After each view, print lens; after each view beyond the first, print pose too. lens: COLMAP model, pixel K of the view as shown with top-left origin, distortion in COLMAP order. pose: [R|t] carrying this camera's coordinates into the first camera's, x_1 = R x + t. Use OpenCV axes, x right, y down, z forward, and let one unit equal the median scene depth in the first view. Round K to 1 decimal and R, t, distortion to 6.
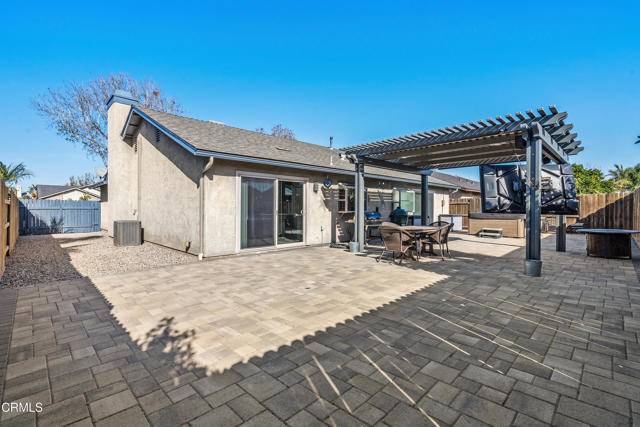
lens RADIAL K [[288.5, 0, 322.9], [0, 288.5, 207.2], [0, 0, 1]] dist [-0.002573, 0.001105]
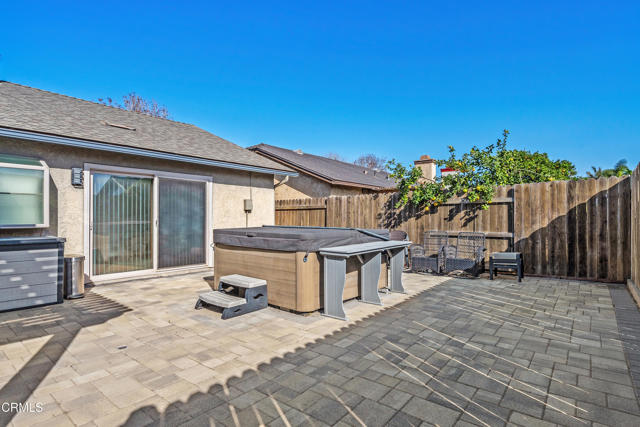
lens RADIAL K [[316.6, 0, 316.6], [0, 316.6, 217.1], [0, 0, 1]] dist [0.005824, -0.000230]
pose [[0.996848, -0.001890, 0.079309, 0.285675], [0.001542, 0.999989, 0.004457, 0.001025], [-0.079316, -0.004320, 0.996840, 0.279712]]
